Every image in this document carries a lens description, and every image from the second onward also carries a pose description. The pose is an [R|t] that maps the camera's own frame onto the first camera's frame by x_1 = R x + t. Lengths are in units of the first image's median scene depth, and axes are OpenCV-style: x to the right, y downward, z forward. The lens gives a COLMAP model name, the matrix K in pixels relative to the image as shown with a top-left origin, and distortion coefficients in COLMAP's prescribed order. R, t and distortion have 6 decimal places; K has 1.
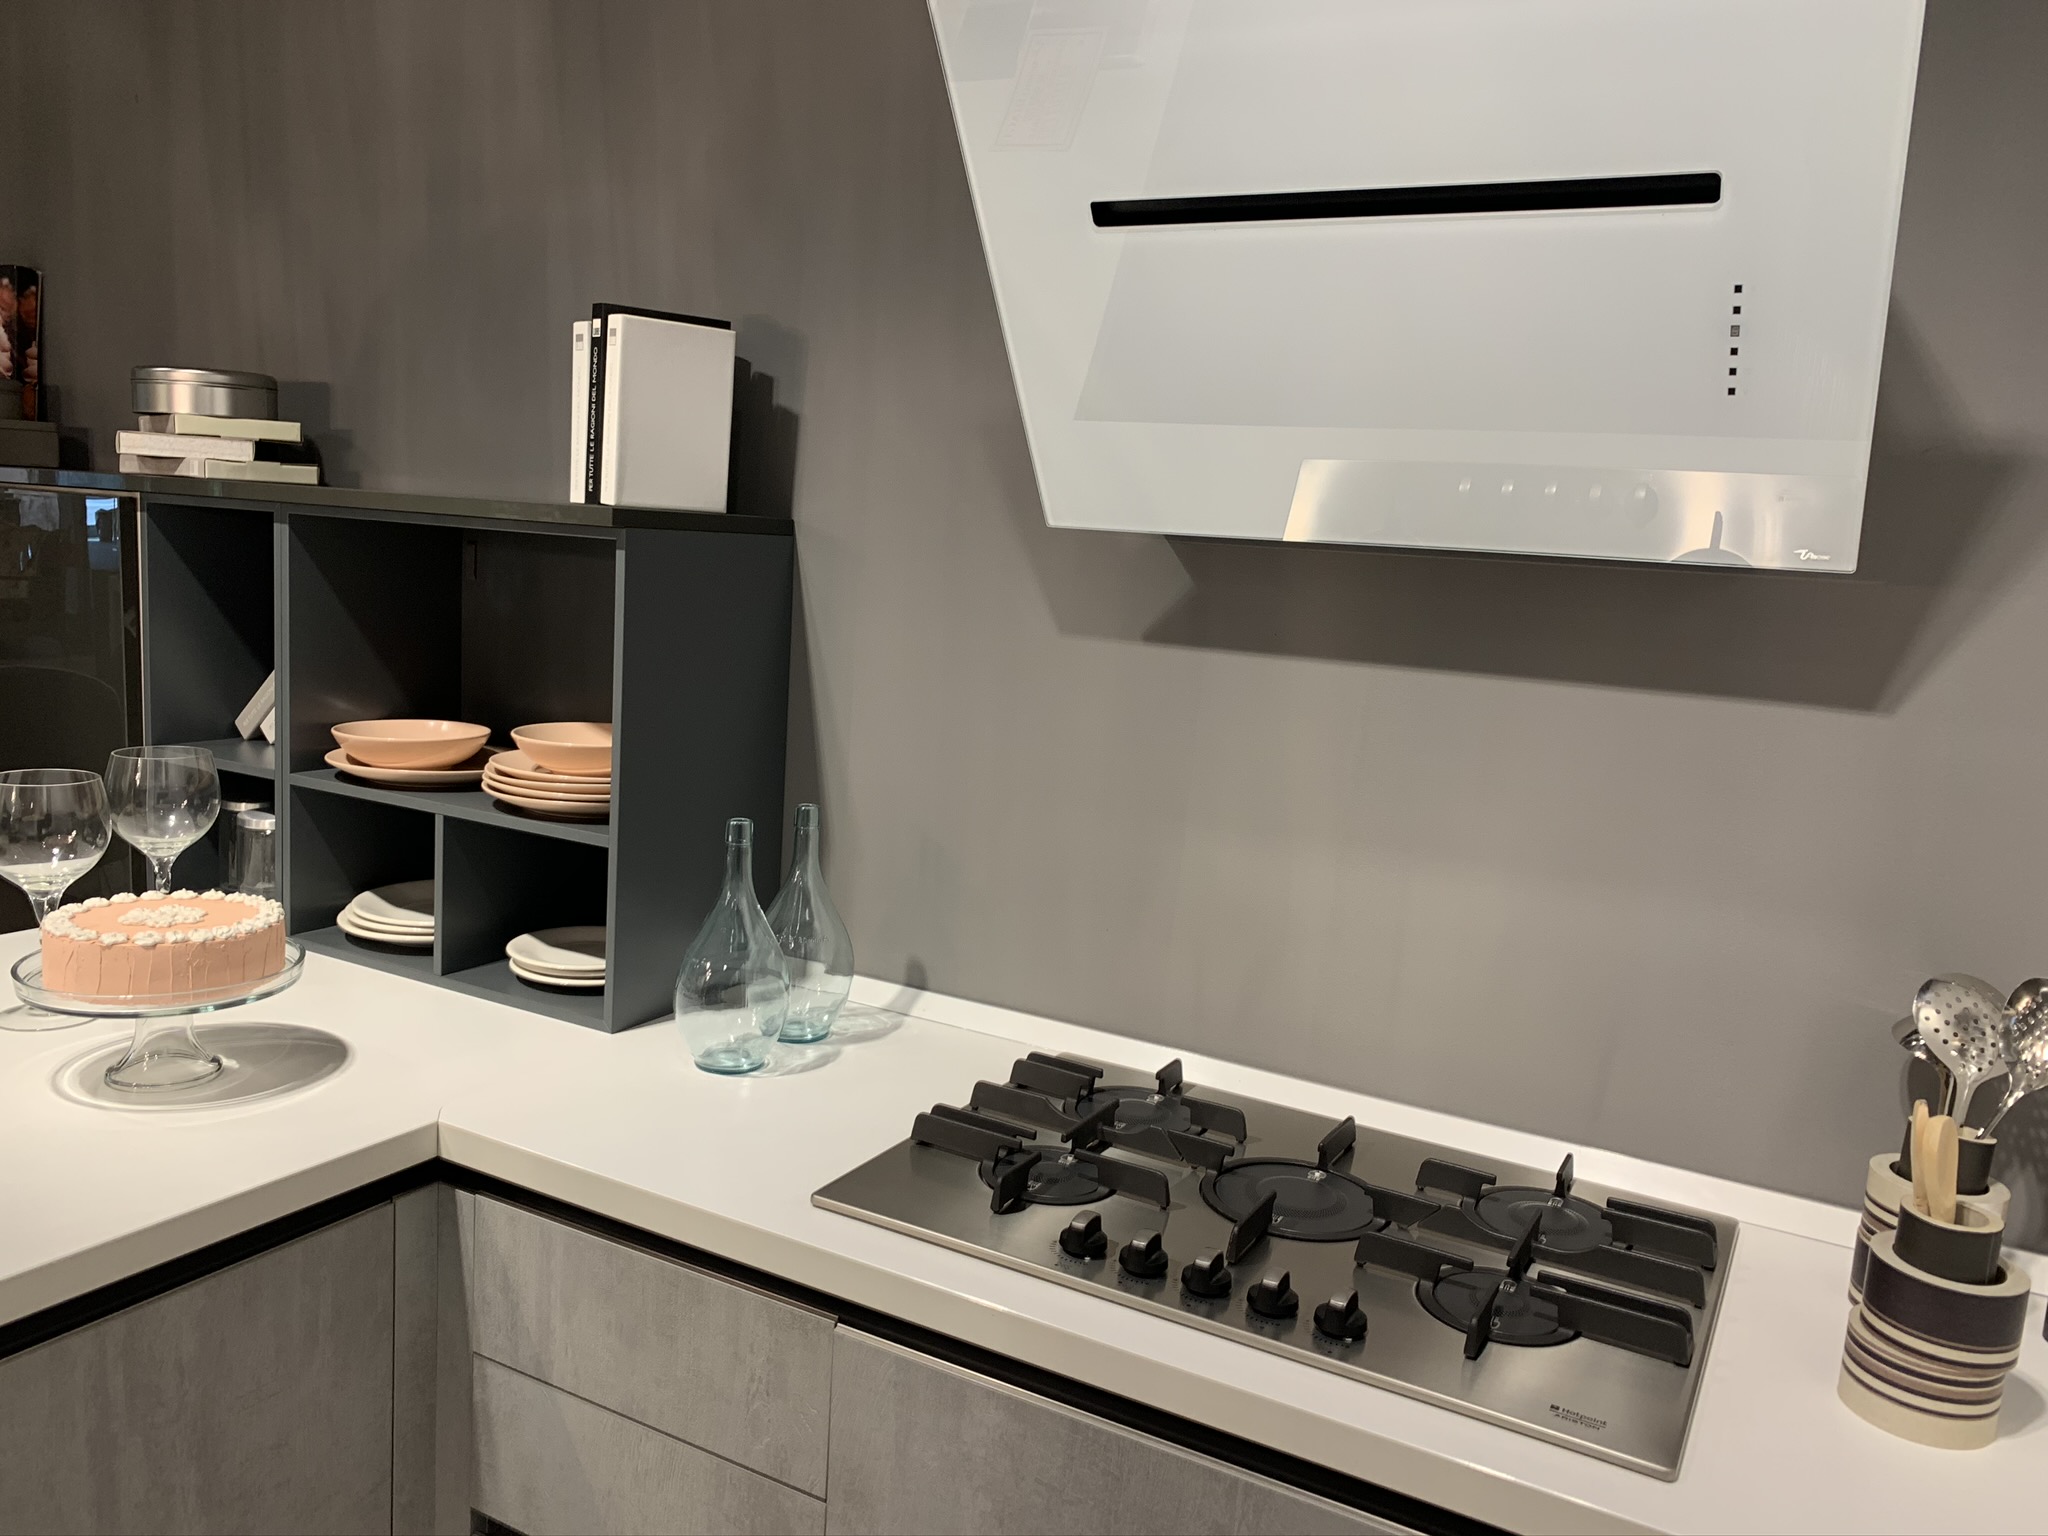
lens RADIAL K [[1551.4, 0, 1028.3], [0, 1551.4, 725.5], [0, 0, 1]] dist [-0.148280, 0.241176]
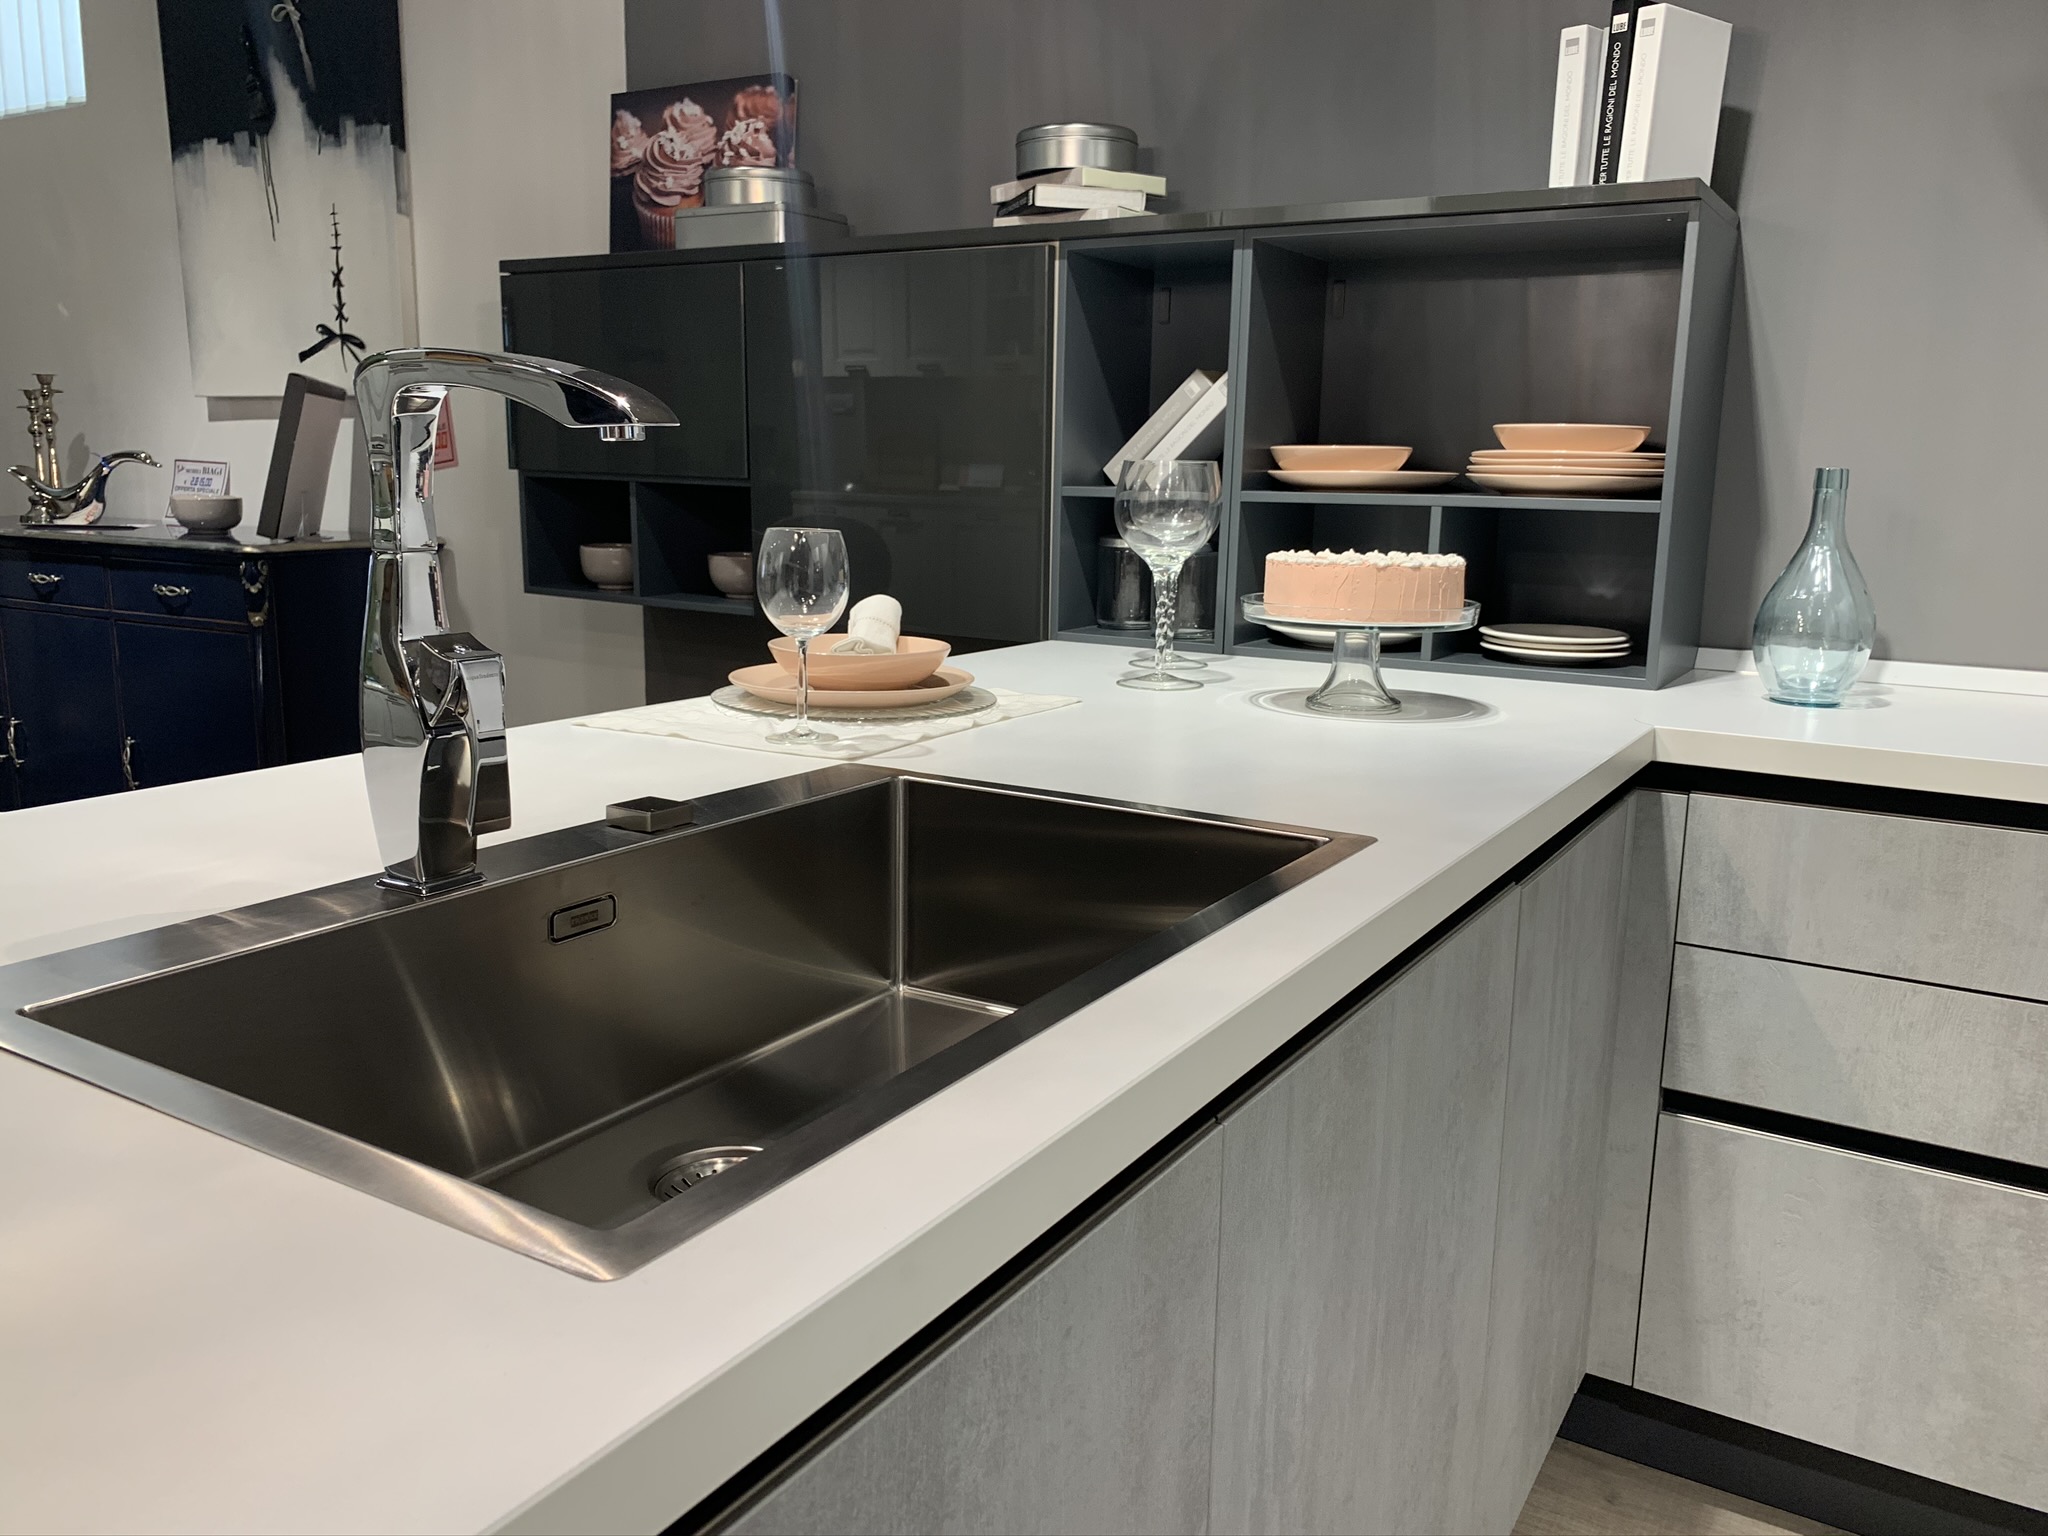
lens RADIAL K [[1541.0, 0, 1029.1], [0, 1541.0, 757.7], [0, 0, 1]] dist [0.012245, -0.022563]
pose [[0.997743, -0.031650, -0.059227, -0.638355], [0.034933, 0.997862, 0.055241, 0.169411], [0.057352, -0.057185, 0.996715, -0.108304]]
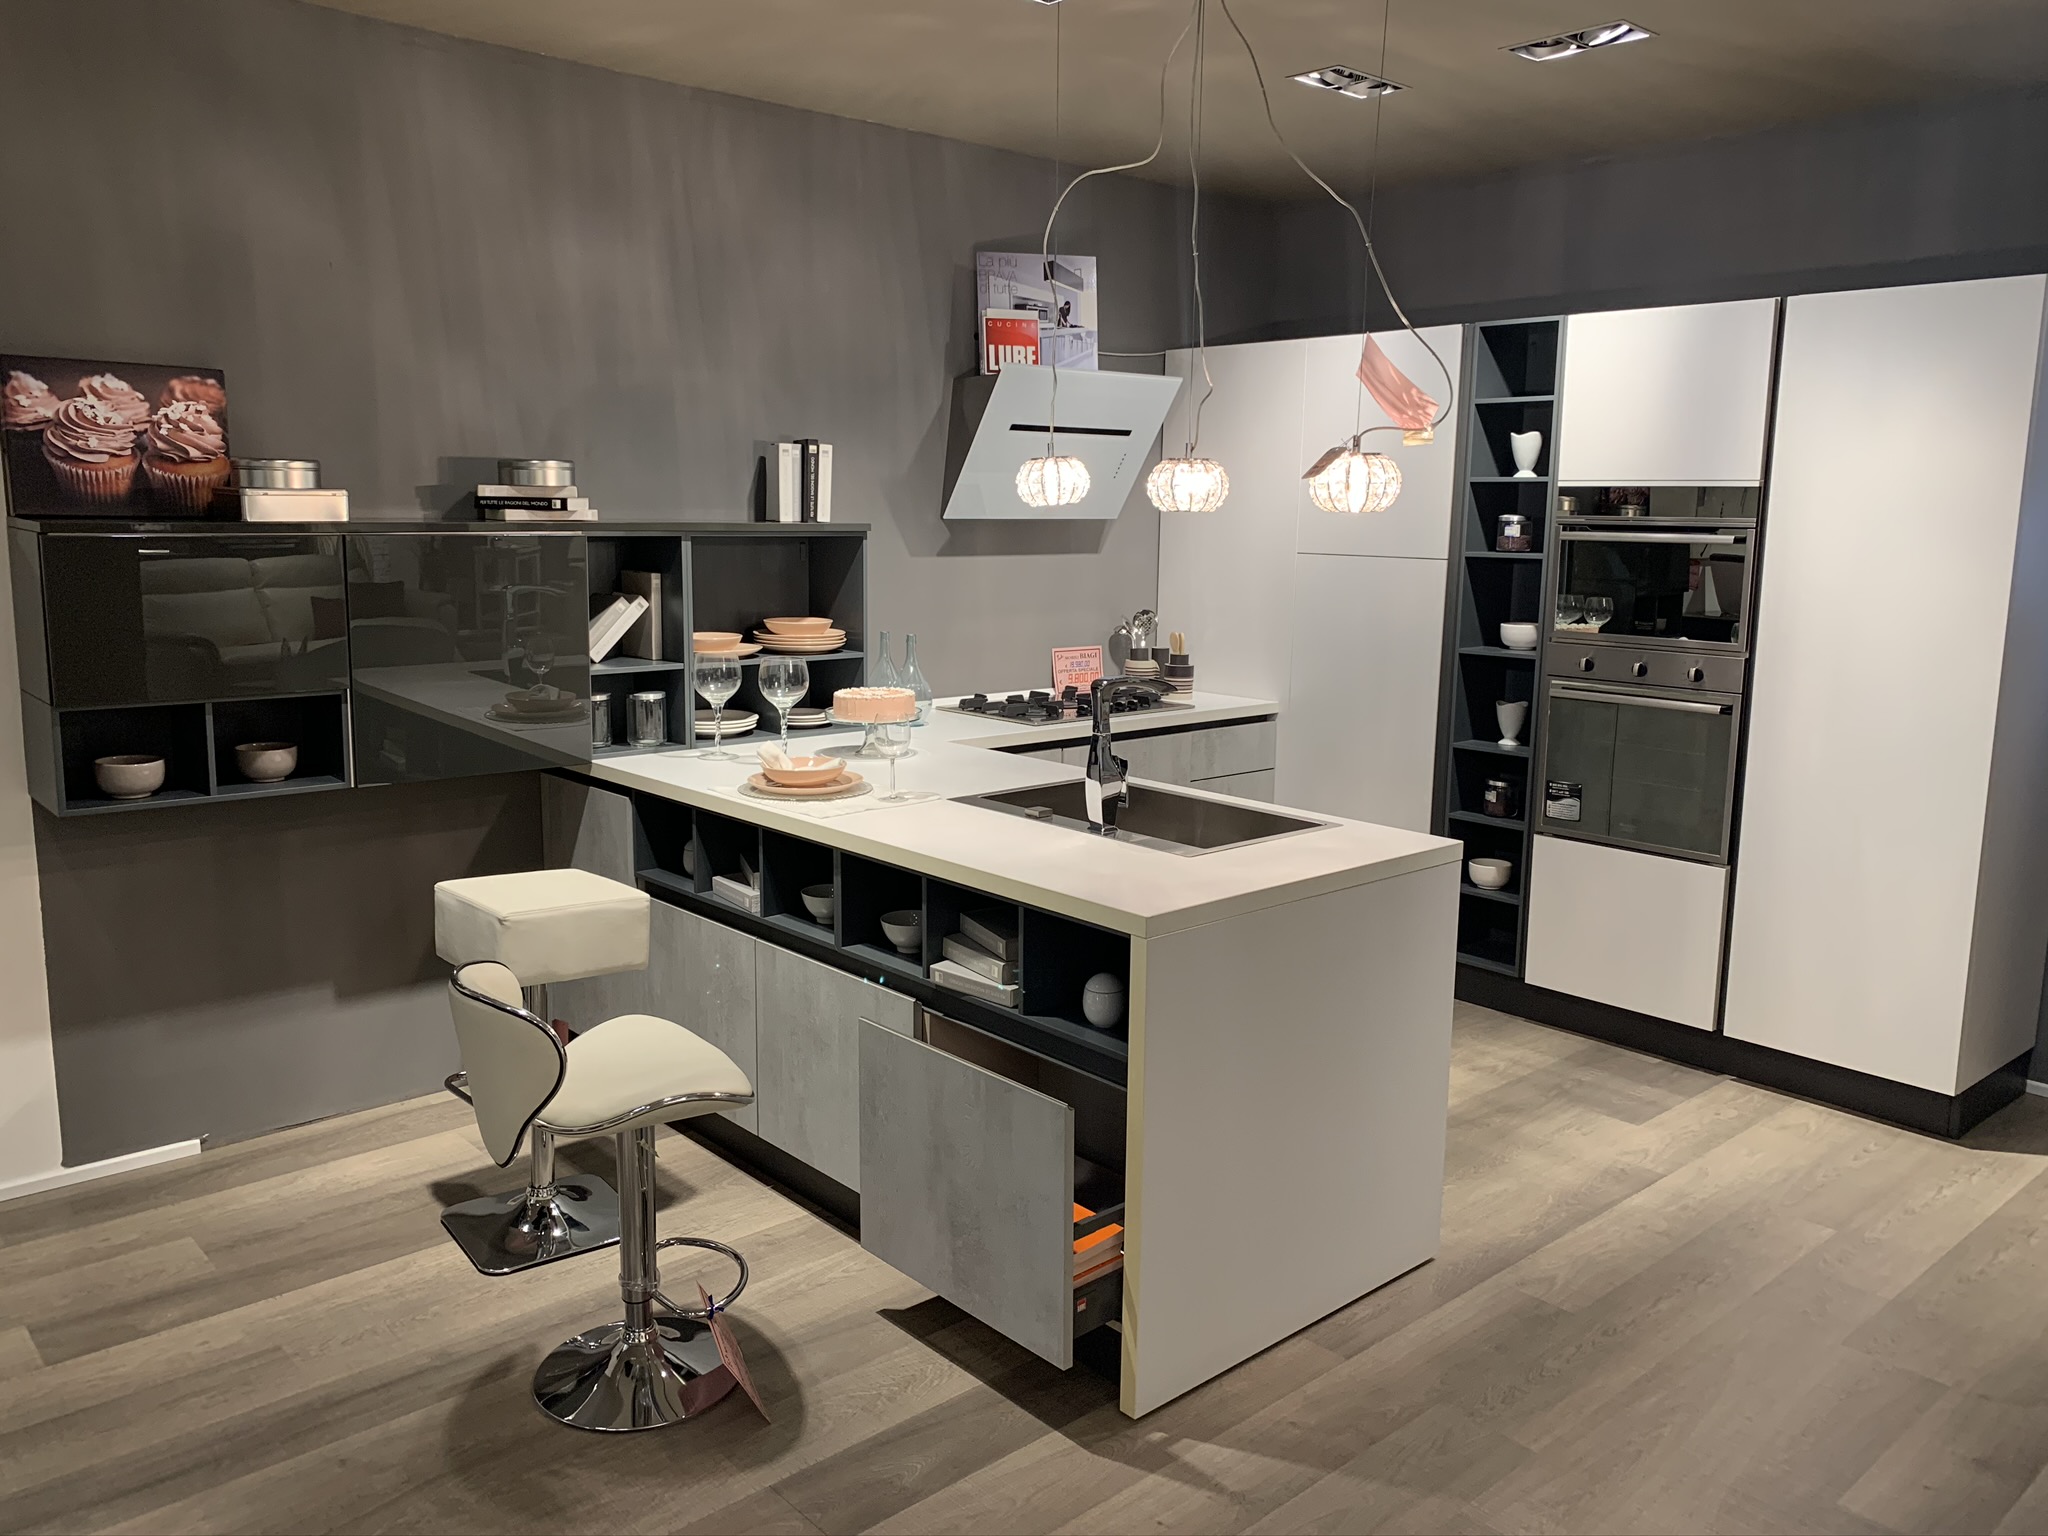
lens RADIAL K [[1567.0, 0, 1024.0], [0, 1567.0, 768.0], [0, 0, 1]] dist [0.029343, -0.013950]
pose [[0.330316, -0.217457, 0.918479, -2.545946], [0.132133, 0.974170, 0.183123, -0.176261], [-0.934576, 0.060873, 0.350517, -0.162390]]
